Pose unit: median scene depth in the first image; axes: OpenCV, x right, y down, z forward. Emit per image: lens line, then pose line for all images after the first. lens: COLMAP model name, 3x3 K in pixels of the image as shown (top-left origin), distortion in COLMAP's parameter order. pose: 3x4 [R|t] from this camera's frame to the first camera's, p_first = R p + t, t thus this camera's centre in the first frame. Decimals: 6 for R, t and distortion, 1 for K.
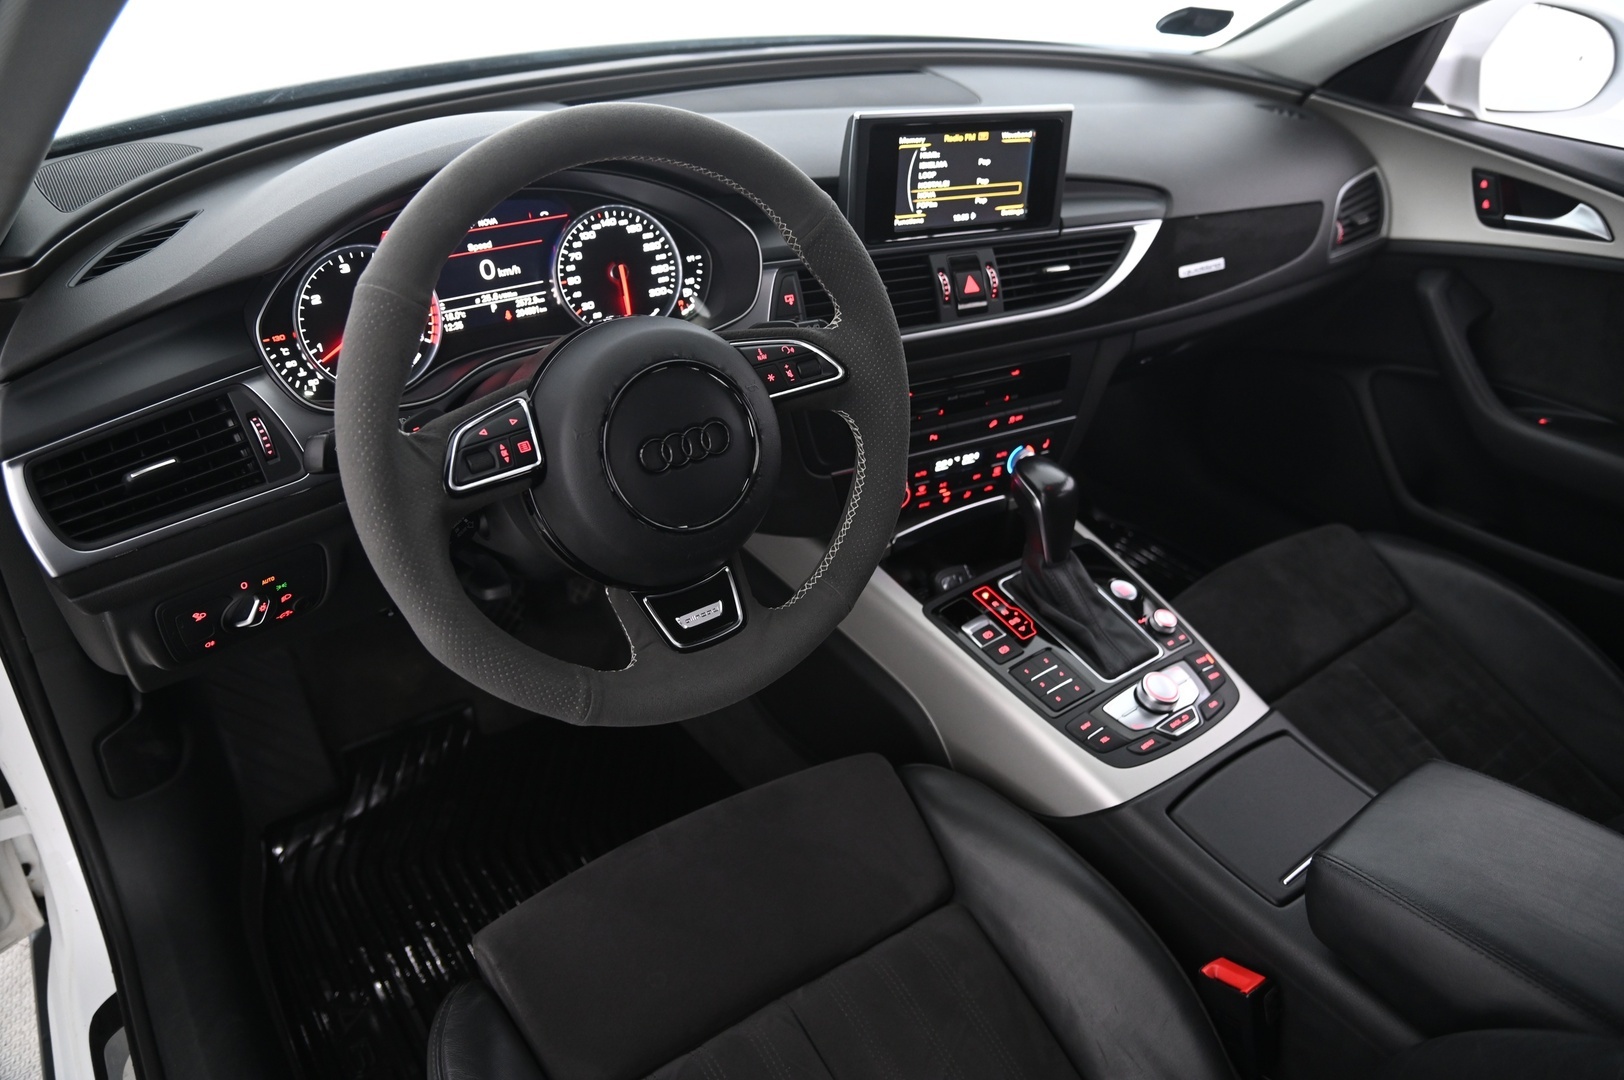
lens RADIAL K [[1117.4, 0, 819.3], [0, 1117.4, 548.7], [0, 0, 1]] dist [-0.098331, 0.005487]
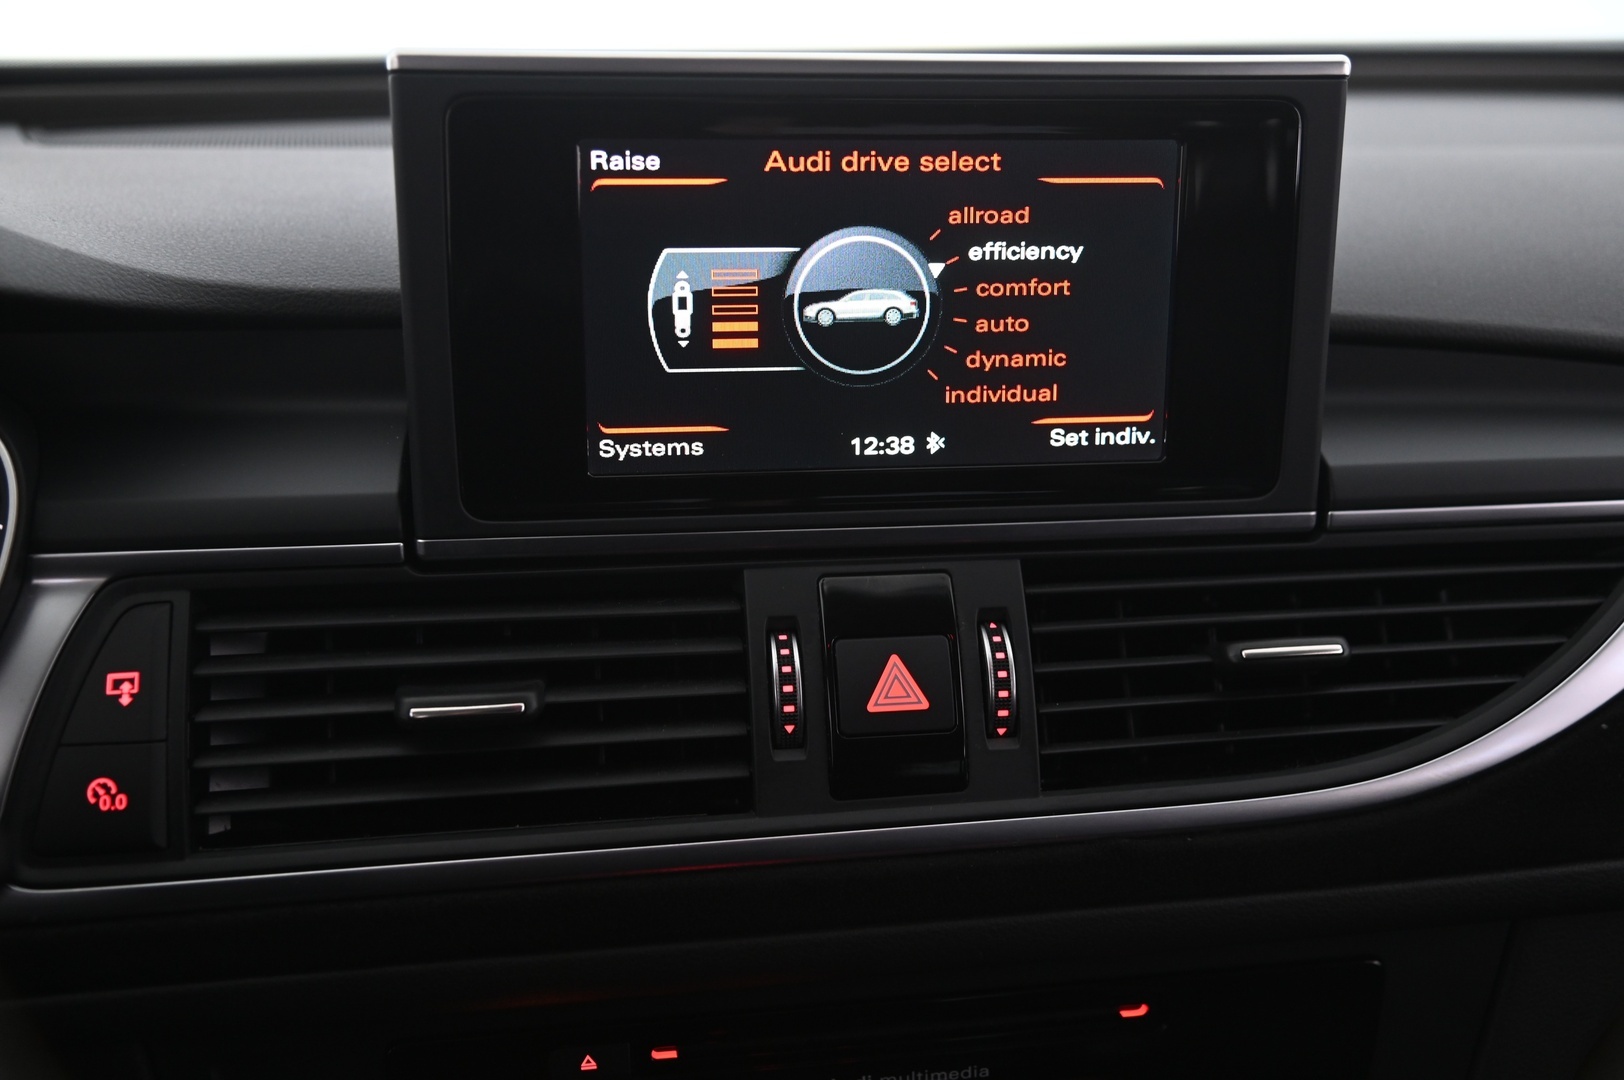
lens RADIAL K [[1721.8, 0, 810.0], [0, 1721.8, 551.4], [0, 0, 1]] dist [0.031441, 0.000000]
pose [[0.930927, 0.063728, -0.359603, 0.277817], [-0.154526, 0.960906, -0.229741, -0.175263], [0.330904, 0.269440, 0.904381, 0.623095]]
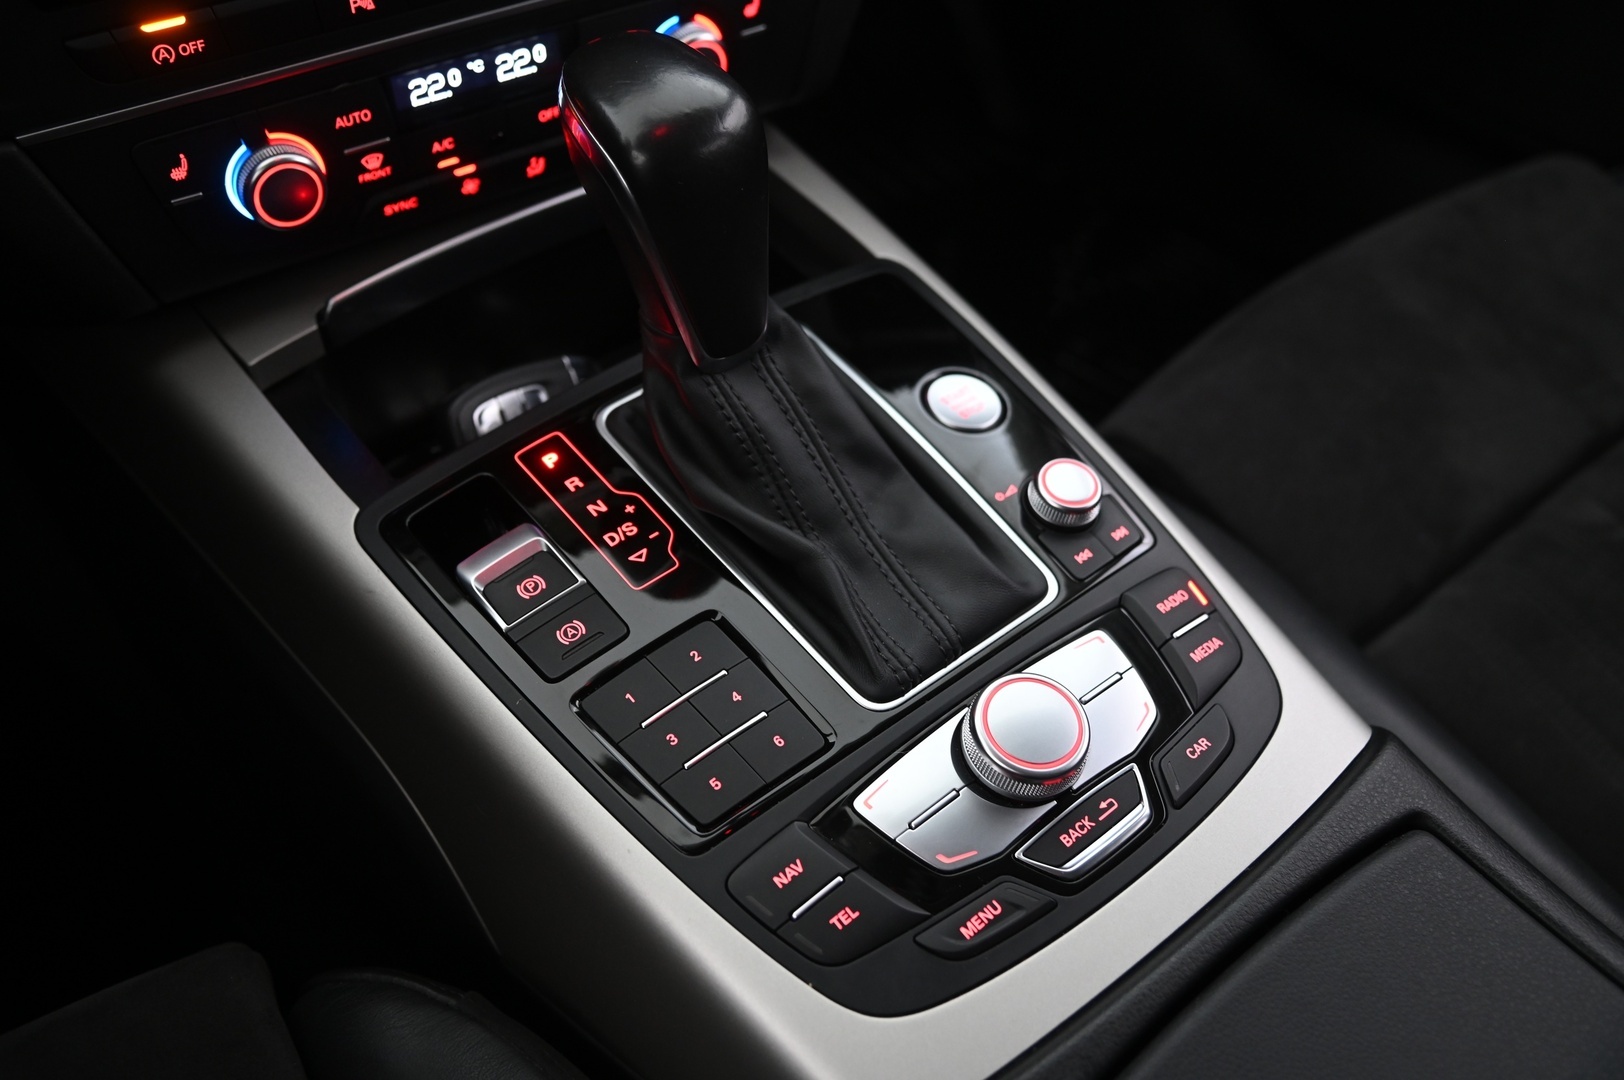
lens RADIAL K [[1498.8, 0, 807.7], [0, 1498.8, 542.8], [0, 0, 1]] dist [0.010987, 0.000000]
pose [[0.997005, -0.077162, -0.005154, 0.247827], [0.076624, 0.976646, 0.200727, -0.023093], [-0.010455, -0.200521, 0.979634, 0.567512]]
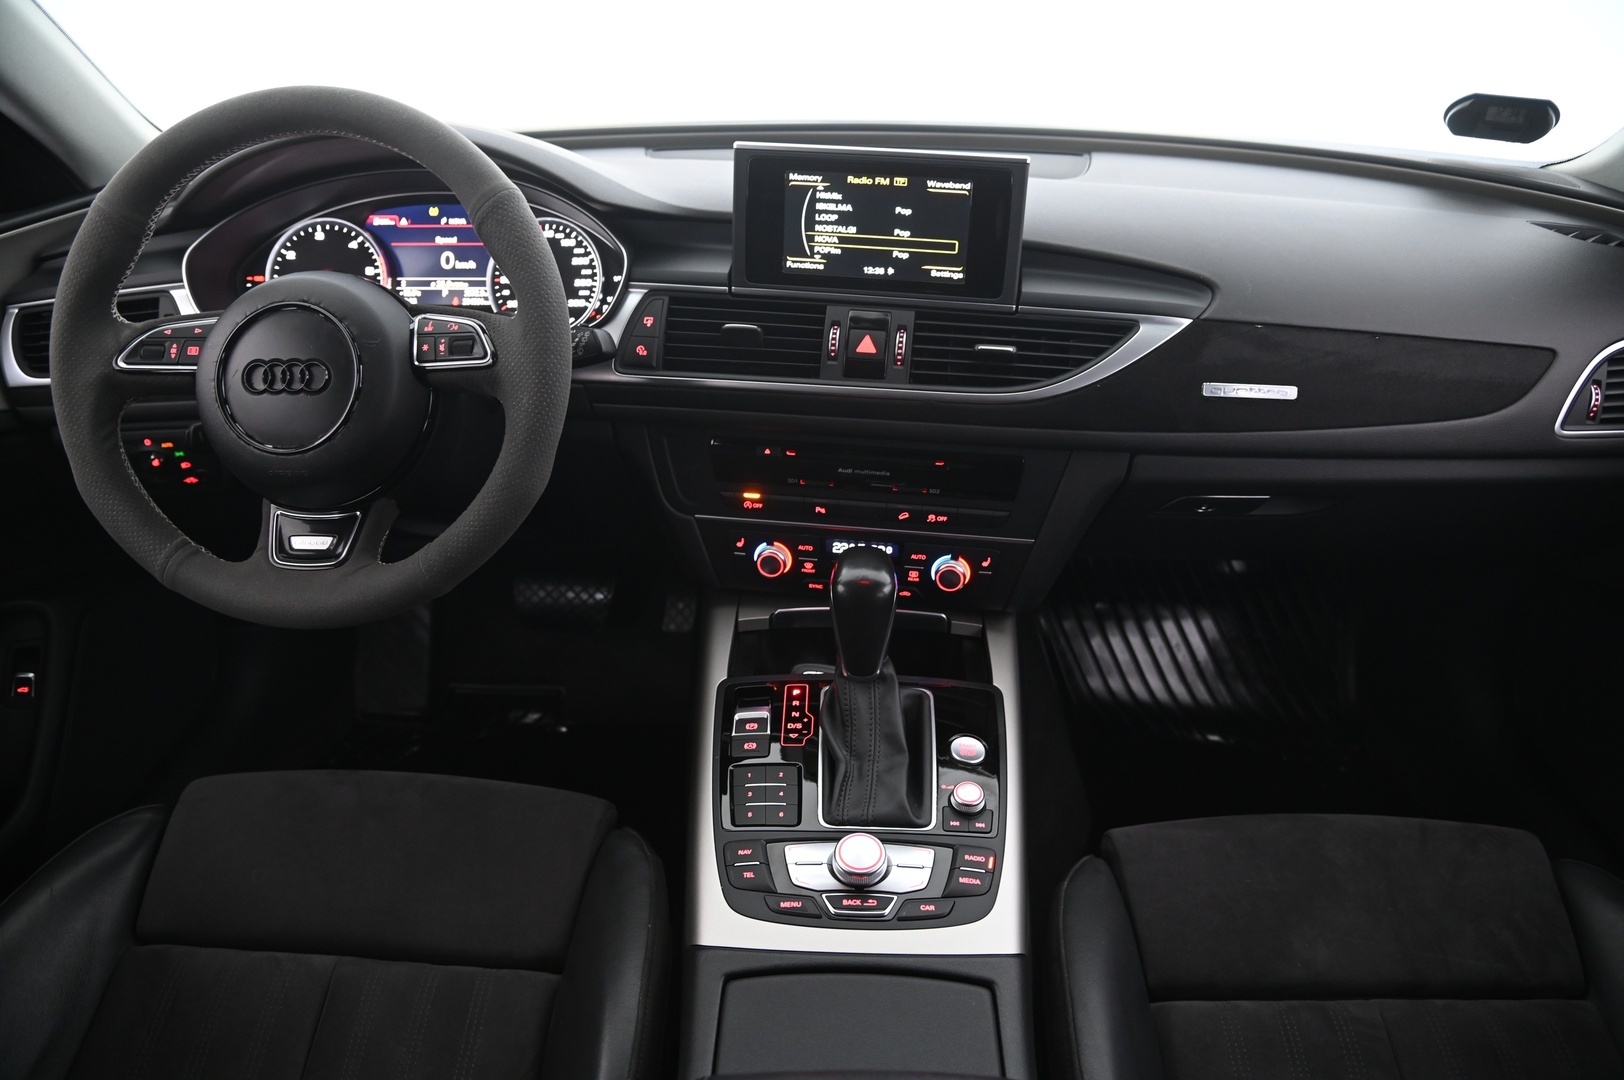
lens RADIAL K [[1117.4, 0, 808.0], [0, 1117.4, 543.7], [0, 0, 1]] dist [-0.098331, 0.005487]
pose [[0.777927, 0.232886, -0.583604, 0.682081], [-0.315038, 0.948168, -0.041572, -0.036755], [0.543673, 0.216197, 0.810973, 0.298108]]
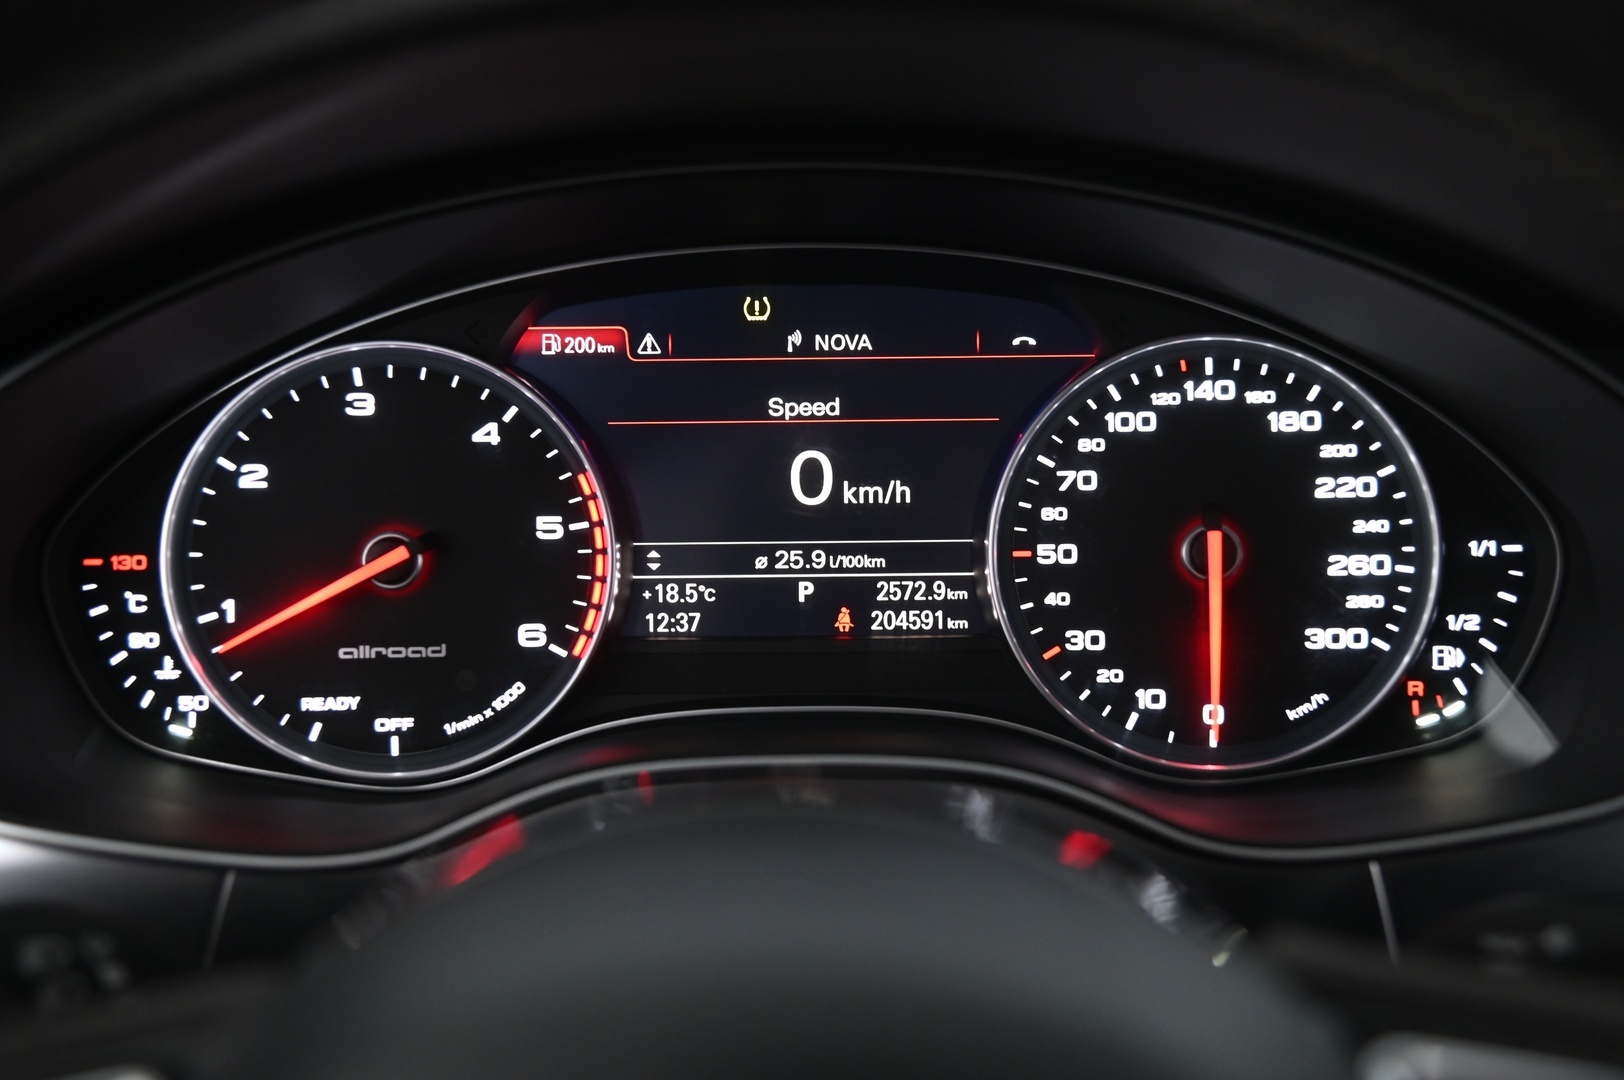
lens RADIAL K [[1721.8, 0, 808.5], [0, 1721.8, 528.6], [0, 0, 1]] dist [0.031441, 0.000000]
pose [[0.801507, 0.150237, -0.578805, 0.003835], [-0.280394, 0.949344, -0.141863, -0.149703], [0.528172, 0.275998, 0.803031, 0.530777]]
